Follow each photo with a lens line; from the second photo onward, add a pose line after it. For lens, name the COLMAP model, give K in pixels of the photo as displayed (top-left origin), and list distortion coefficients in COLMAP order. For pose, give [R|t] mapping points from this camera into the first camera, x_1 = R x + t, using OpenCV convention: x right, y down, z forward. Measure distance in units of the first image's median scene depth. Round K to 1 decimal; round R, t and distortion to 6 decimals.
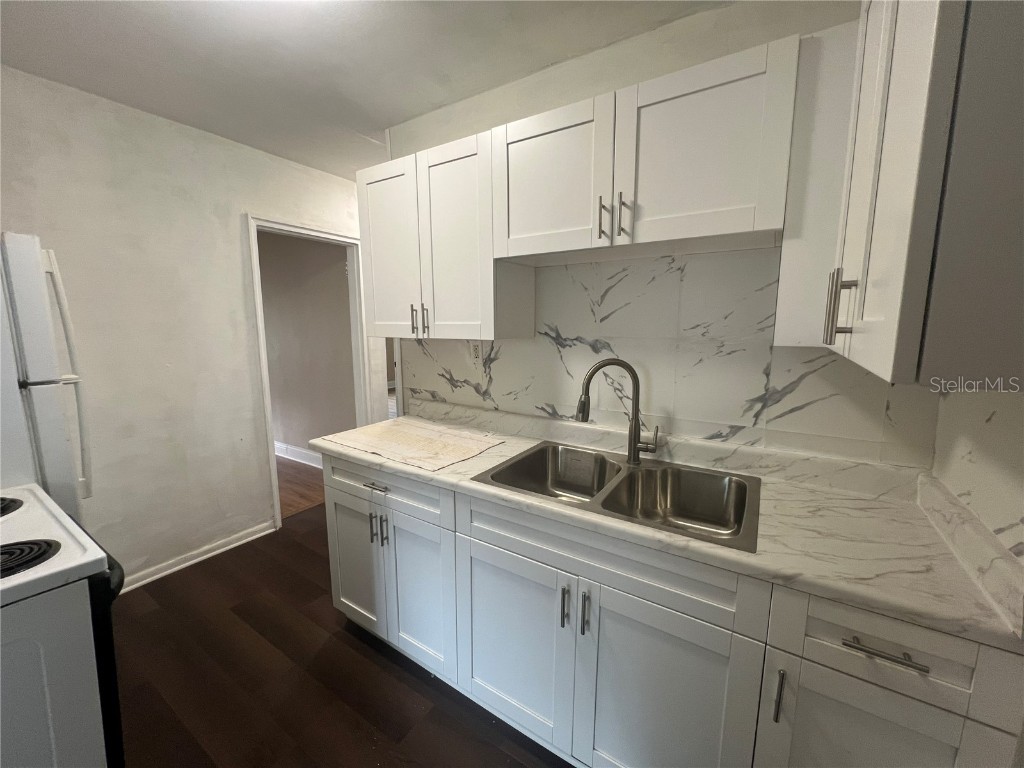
lens RADIAL K [[411.9, 0, 508.8], [0, 411.9, 382.5], [0, 0, 1]] dist [-0.001702, 0.000586]
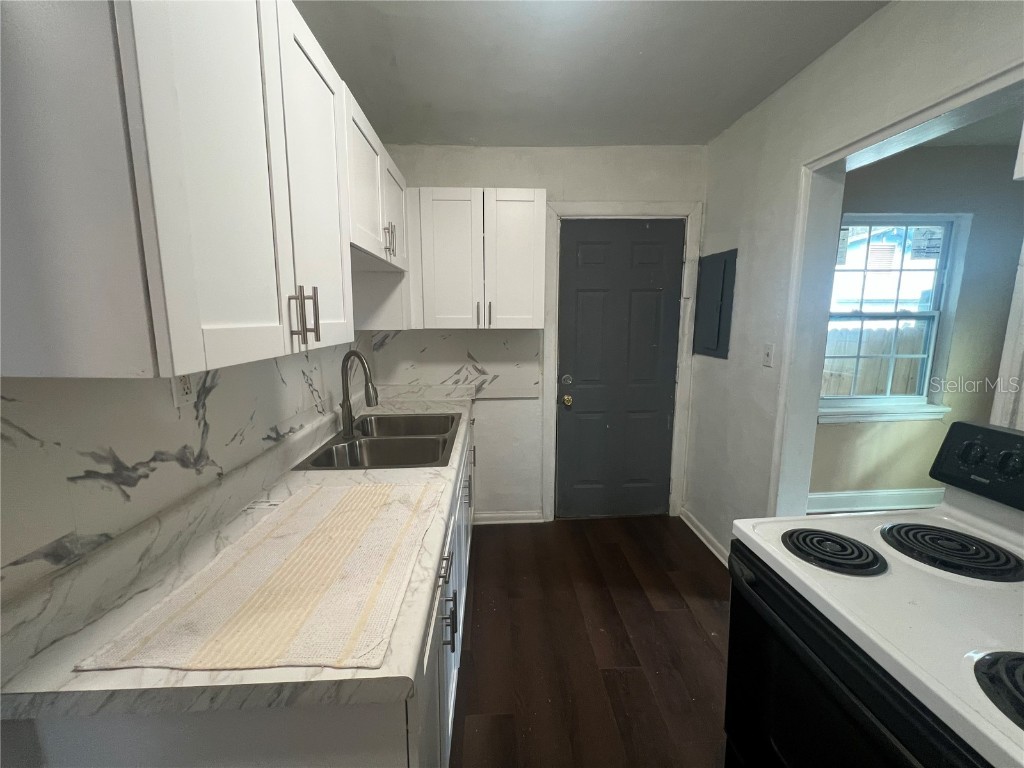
lens RADIAL K [[409.8, 0, 512.7], [0, 409.8, 378.1], [0, 0, 1]] dist [0.000013, 0.000042]
pose [[-0.581203, -0.118565, 0.805075, -0.696053], [0.127058, 0.963973, 0.233693, -0.143377], [-0.803778, 0.238115, -0.545199, 0.952056]]
